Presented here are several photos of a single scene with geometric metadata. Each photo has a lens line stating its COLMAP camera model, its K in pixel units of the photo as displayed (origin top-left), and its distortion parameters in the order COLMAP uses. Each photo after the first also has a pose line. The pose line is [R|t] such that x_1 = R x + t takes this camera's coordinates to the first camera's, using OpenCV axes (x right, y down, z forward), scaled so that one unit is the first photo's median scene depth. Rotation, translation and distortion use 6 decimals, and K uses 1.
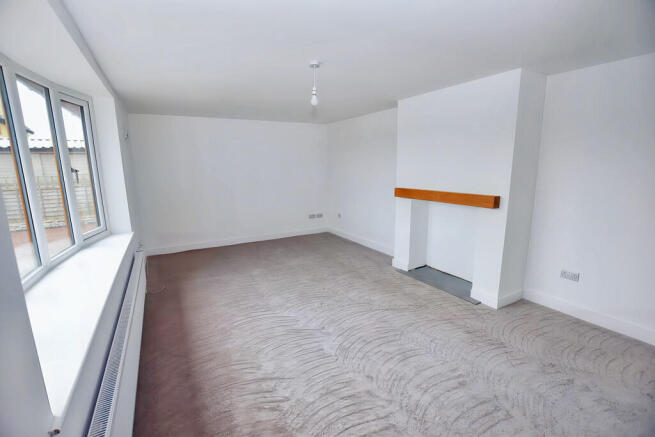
lens RADIAL K [[292.1, 0, 327.5], [0, 292.1, 218.5], [0, 0, 1]] dist [-0.024459, 0.000015]
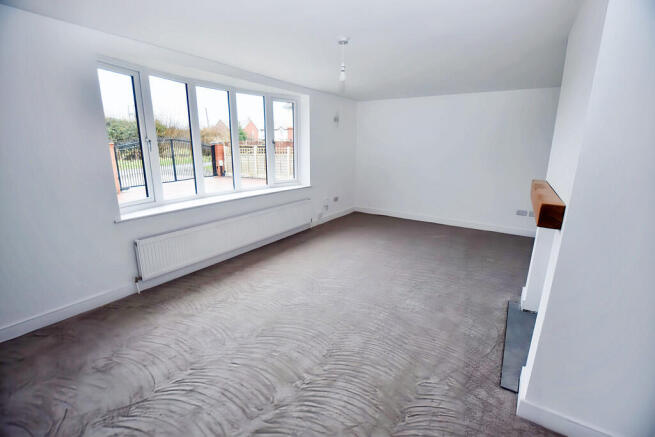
lens RADIAL K [[292.1, 0, 327.5], [0, 292.1, 218.5], [0, 0, 1]] dist [-0.024459, 0.000015]
pose [[0.461303, 0.231577, -0.856488, 0.799659], [-0.175878, 0.970048, 0.167554, -0.066038], [0.869636, 0.073344, 0.488215, 0.412055]]
